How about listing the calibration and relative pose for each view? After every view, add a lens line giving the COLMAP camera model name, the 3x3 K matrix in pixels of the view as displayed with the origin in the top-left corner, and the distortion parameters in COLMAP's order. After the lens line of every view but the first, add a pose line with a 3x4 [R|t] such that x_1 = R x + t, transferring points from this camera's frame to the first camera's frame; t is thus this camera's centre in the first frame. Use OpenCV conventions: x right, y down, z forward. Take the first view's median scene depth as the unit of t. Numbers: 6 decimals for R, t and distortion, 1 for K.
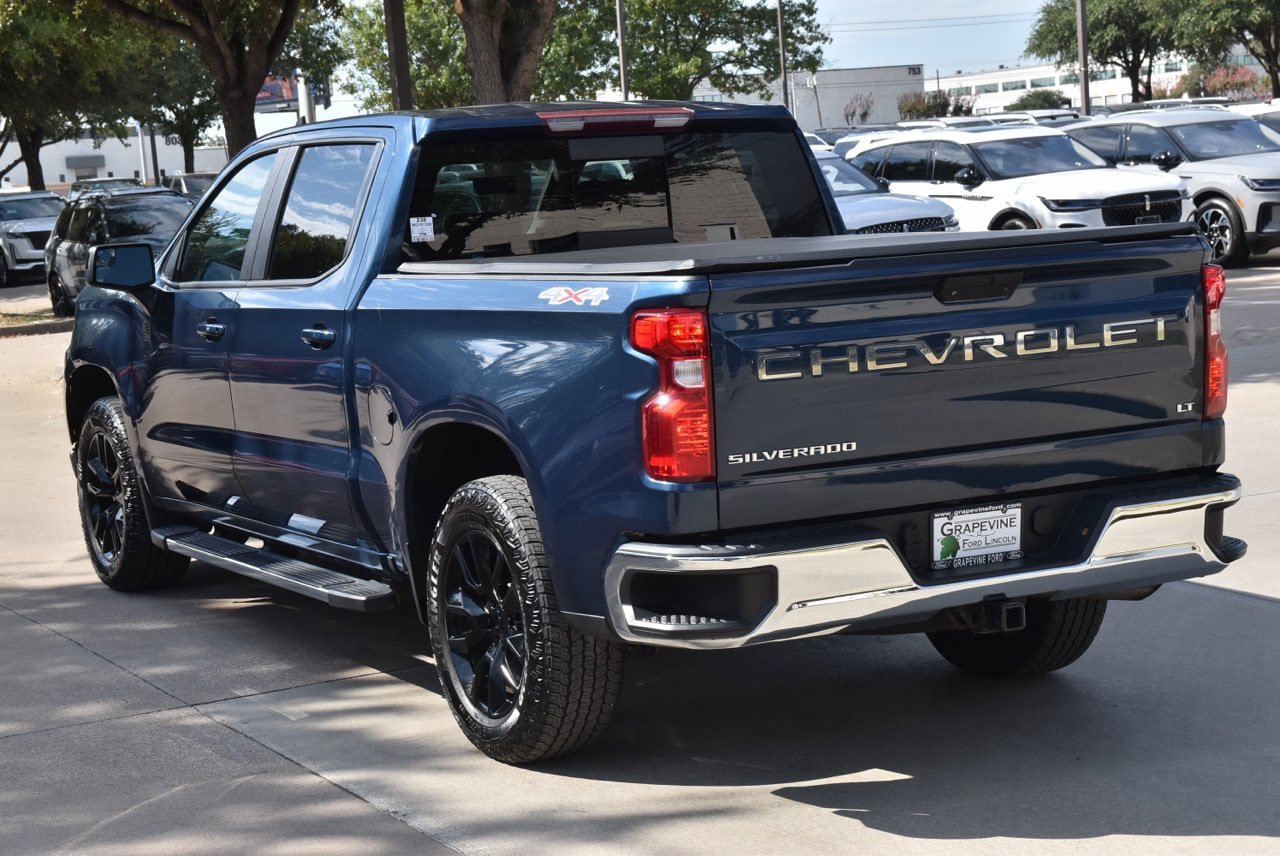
lens RADIAL K [[2370.6, 0, 633.2], [0, 2370.6, 430.7], [0, 0, 1]] dist [0.185711, 0.000000]
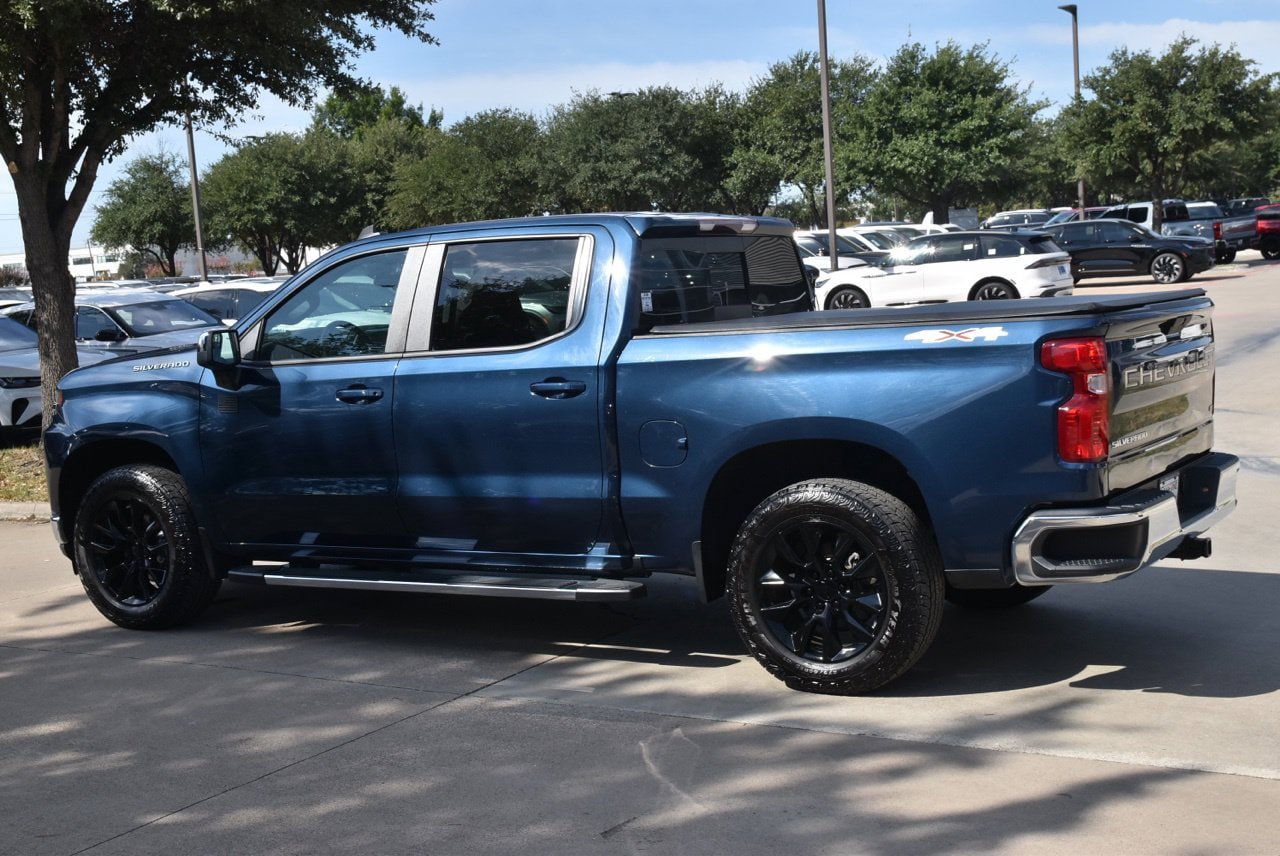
lens RADIAL K [[1655.4, 0, 643.2], [0, 1655.4, 426.6], [0, 0, 1]] dist [0.066023, 0.000000]
pose [[0.865193, -0.037504, 0.500034, -0.529733], [0.062592, 0.997477, -0.033487, 0.012723], [-0.497516, 0.060271, 0.865358, 0.218533]]
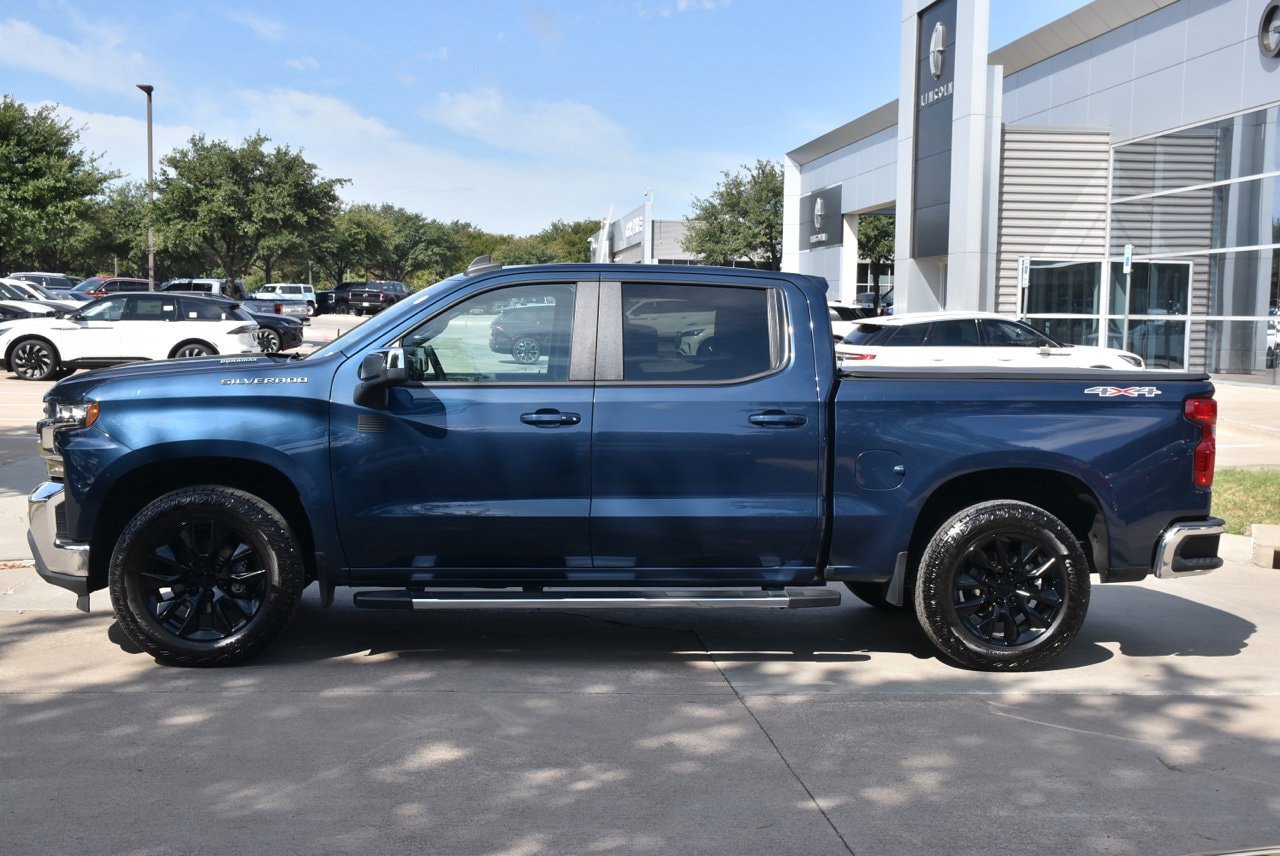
lens RADIAL K [[1589.2, 0, 626.6], [0, 1589.2, 427.2], [0, 0, 1]] dist [0.035107, 0.000000]
pose [[0.357659, 0.011140, 0.933786, -1.053458], [0.056416, 0.997845, -0.033512, -0.008657], [-0.932147, 0.064666, 0.356260, 0.741891]]
